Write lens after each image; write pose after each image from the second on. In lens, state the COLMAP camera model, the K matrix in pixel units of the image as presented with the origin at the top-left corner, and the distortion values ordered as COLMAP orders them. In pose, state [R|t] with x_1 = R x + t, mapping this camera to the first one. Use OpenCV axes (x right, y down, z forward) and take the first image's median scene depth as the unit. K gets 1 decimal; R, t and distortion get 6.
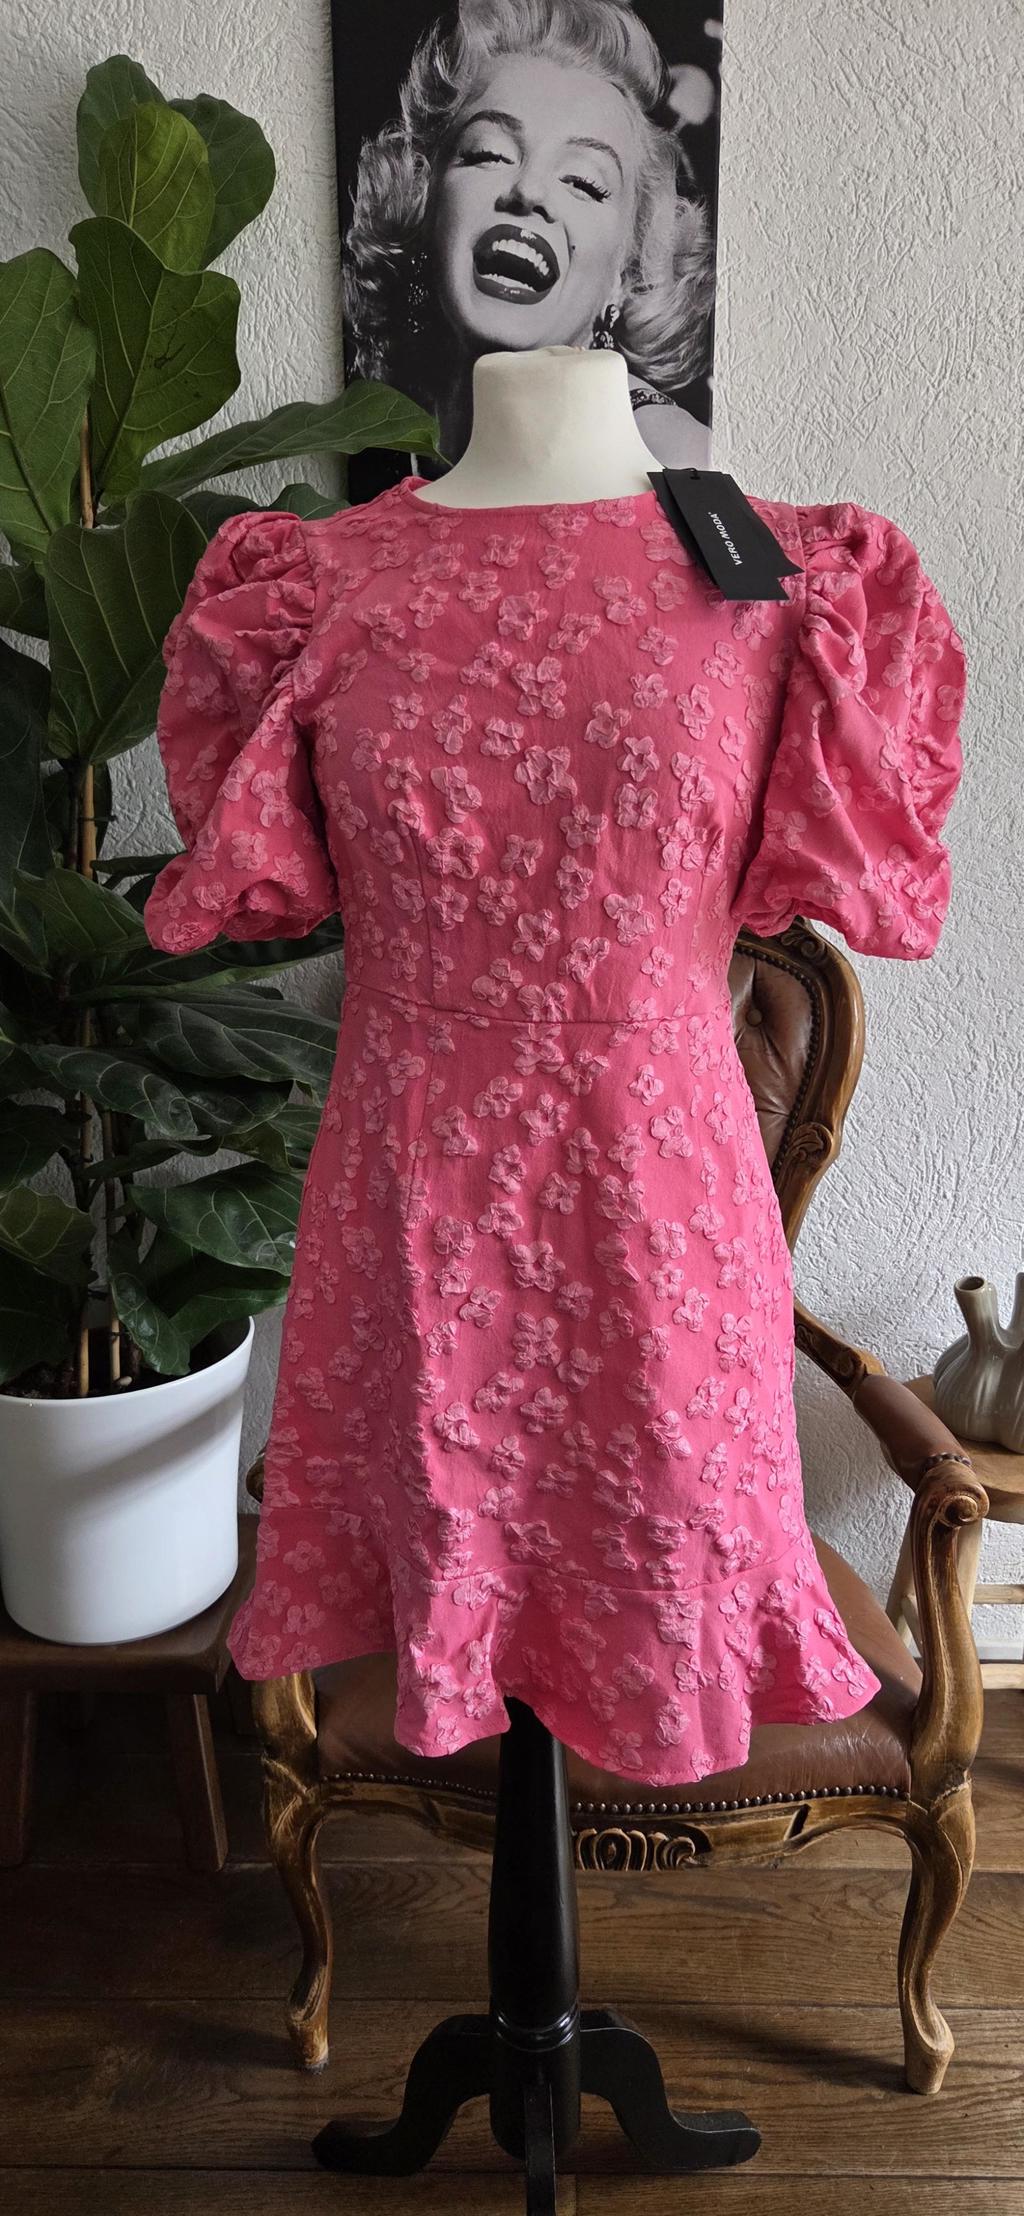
lens RADIAL K [[1599.3, 0, 513.6], [0, 1599.3, 1026.0], [0, 0, 1]] dist [0.070452, -0.061219]
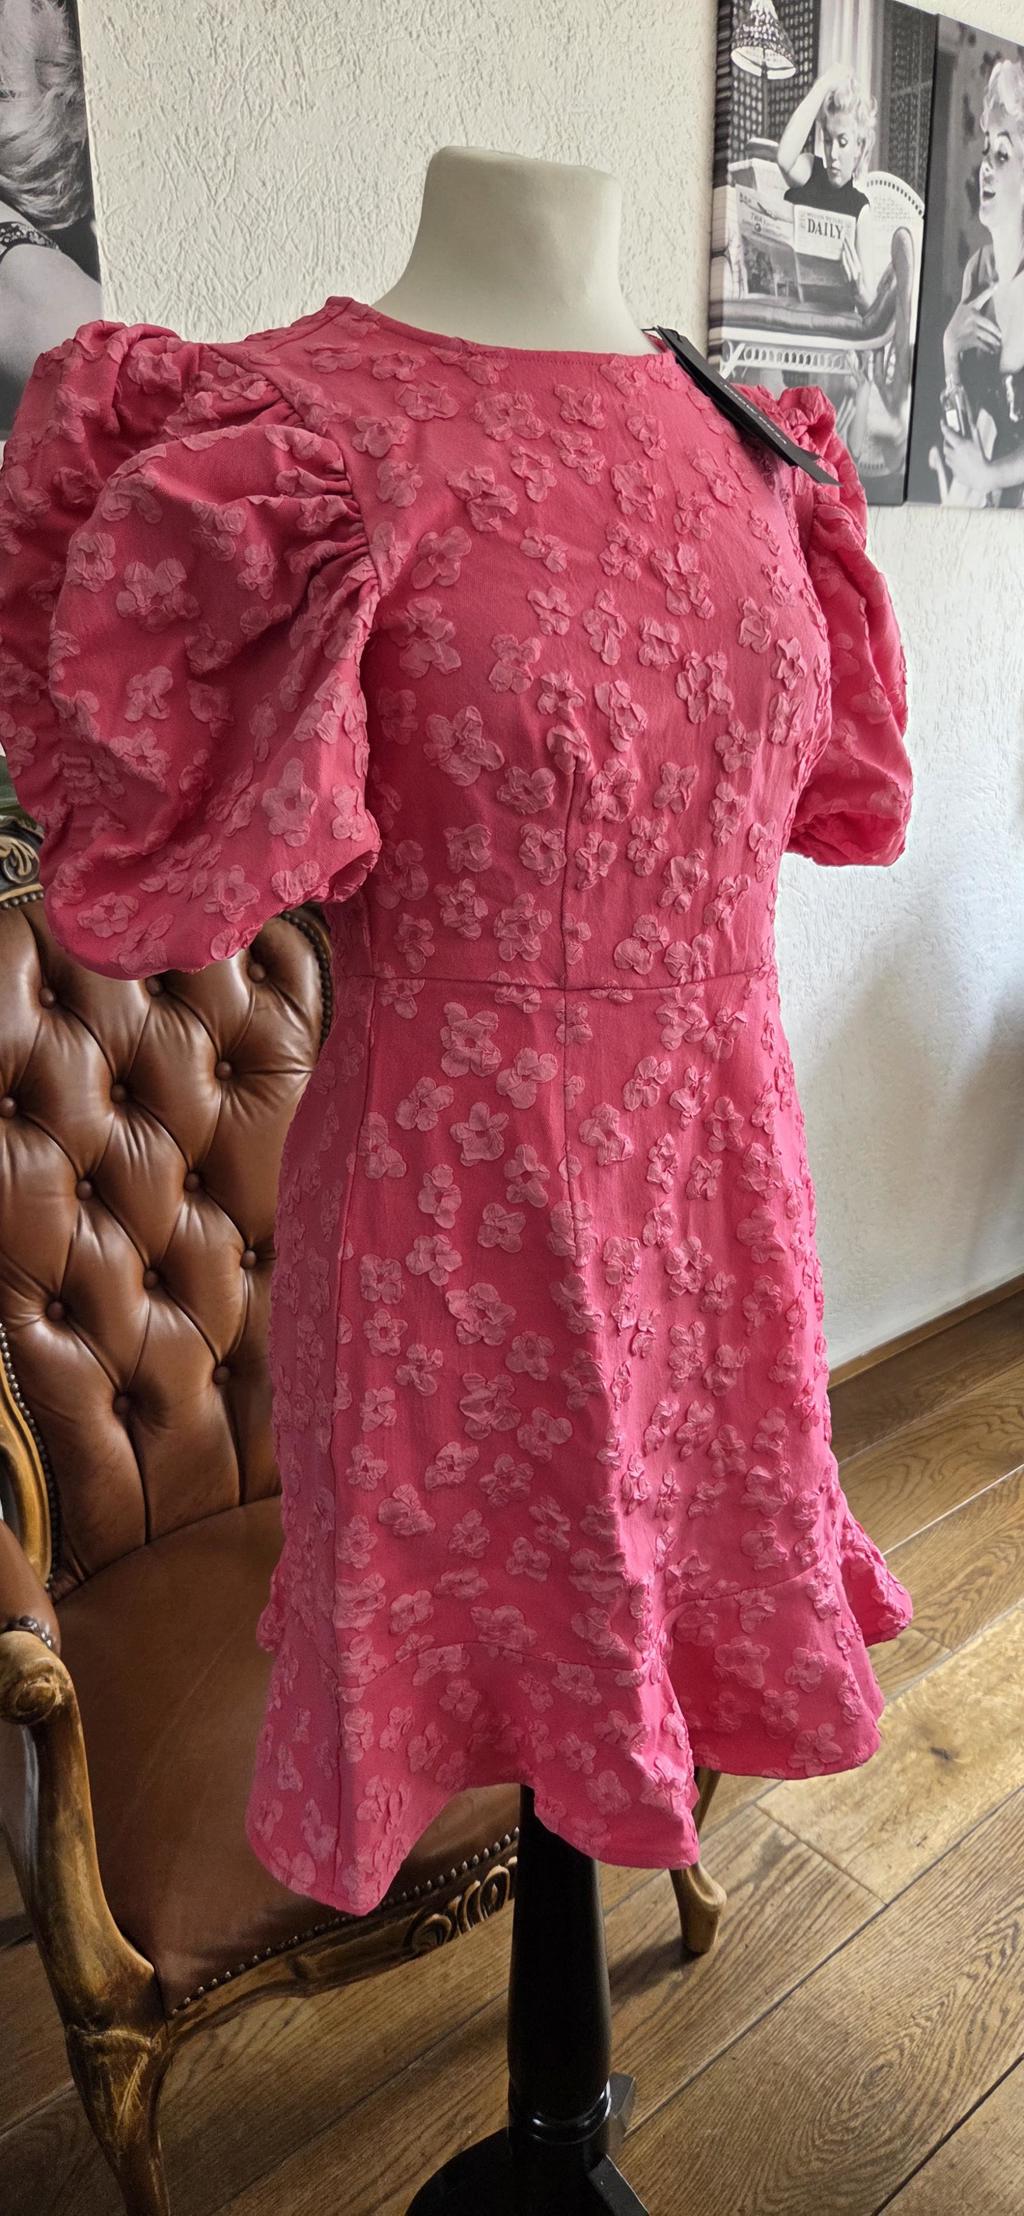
lens RADIAL K [[1582.0, 0, 510.9], [0, 1582.0, 1033.9], [0, 0, 1]] dist [0.059837, -0.054640]
pose [[0.726126, -0.178661, 0.663944, -0.600612], [0.146749, 0.983670, 0.104203, -0.075860], [-0.671718, 0.021768, 0.740487, 0.436605]]
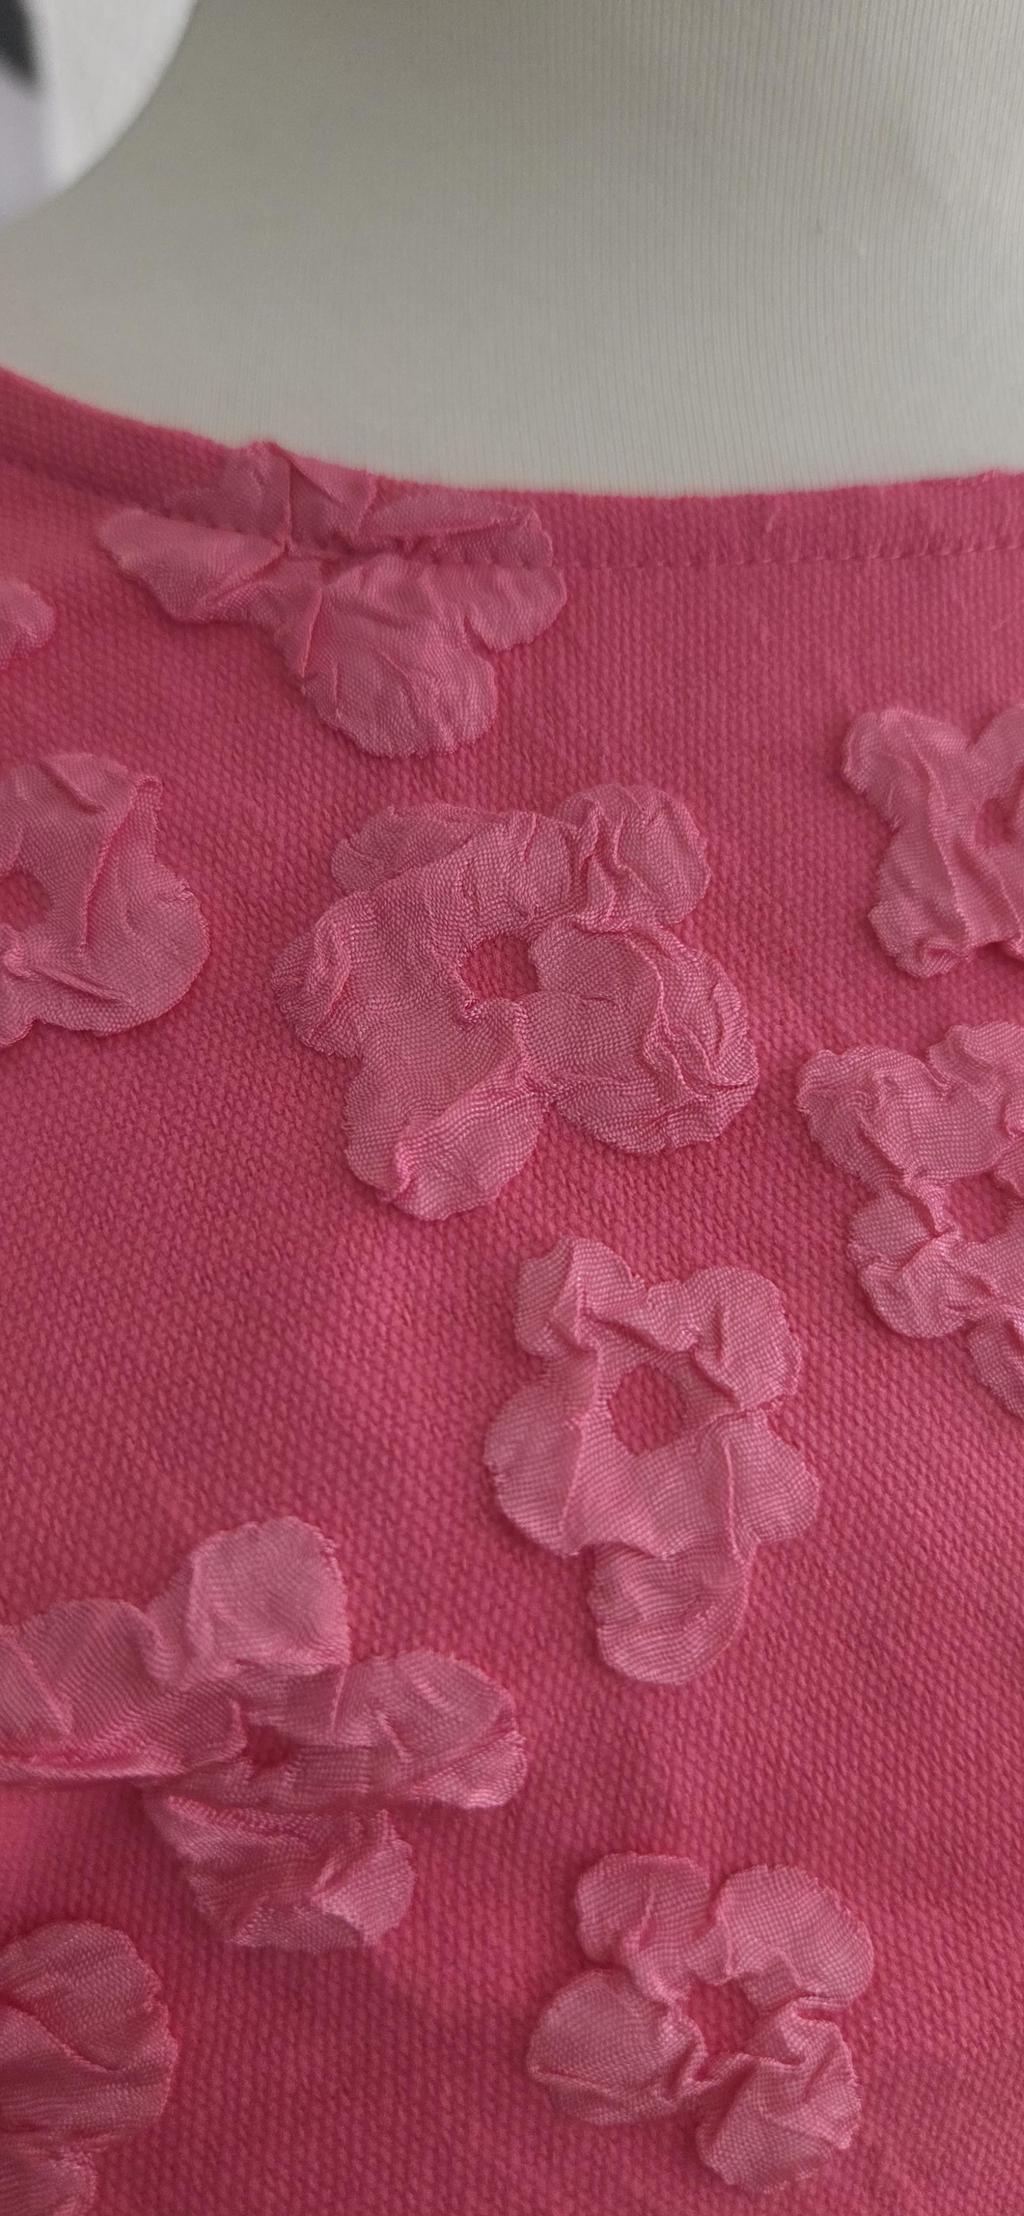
lens RADIAL K [[1582.0, 0, 510.9], [0, 1582.0, 1033.9], [0, 0, 1]] dist [0.059837, -0.054640]
pose [[0.840836, -0.235743, 0.487257, -0.106699], [0.146975, 0.965793, 0.213640, -0.307709], [-0.520954, -0.108021, 0.846722, 0.890879]]
